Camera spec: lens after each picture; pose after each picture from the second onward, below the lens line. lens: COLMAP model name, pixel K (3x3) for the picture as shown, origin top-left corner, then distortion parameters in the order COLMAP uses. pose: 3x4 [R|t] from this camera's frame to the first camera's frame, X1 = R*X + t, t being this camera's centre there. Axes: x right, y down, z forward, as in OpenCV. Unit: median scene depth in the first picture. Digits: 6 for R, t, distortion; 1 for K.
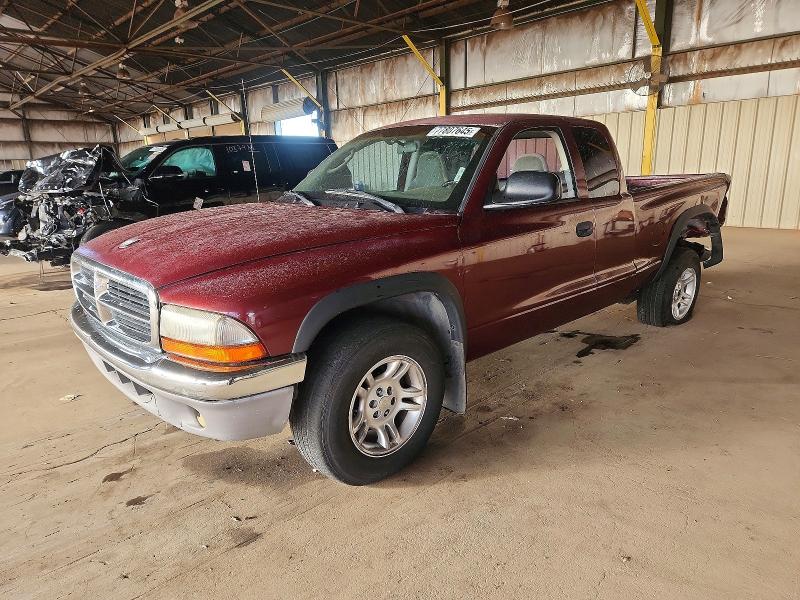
lens RADIAL K [[549.5, 0, 400.0], [0, 549.5, 300.0], [0, 0, 1]] dist [-0.005054, -0.003549]
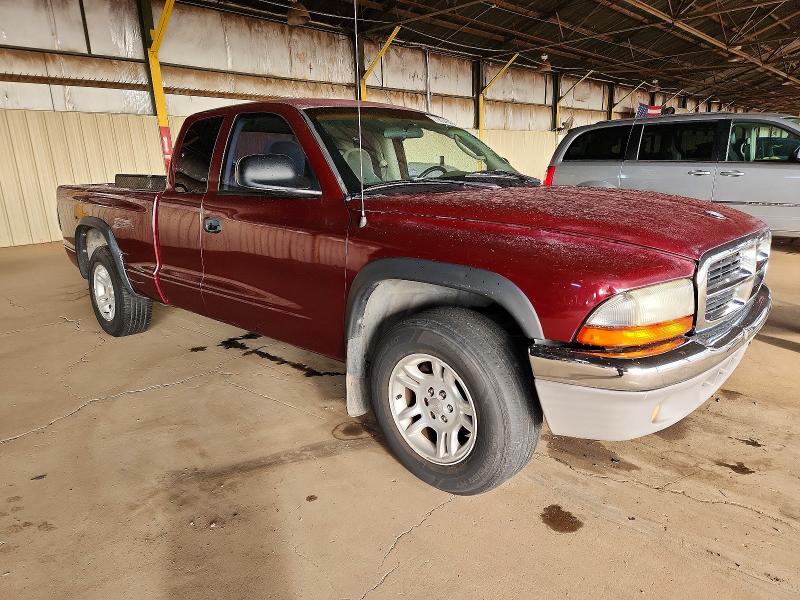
lens RADIAL K [[522.7, 0, 400.0], [0, 522.7, 300.0], [0, 0, 1]] dist [0.000836, 0.000099]
pose [[-0.051688, -0.227639, 0.972373, -1.201781], [0.254640, 0.938487, 0.233241, -0.295708], [-0.965654, 0.259661, 0.009458, 1.360768]]
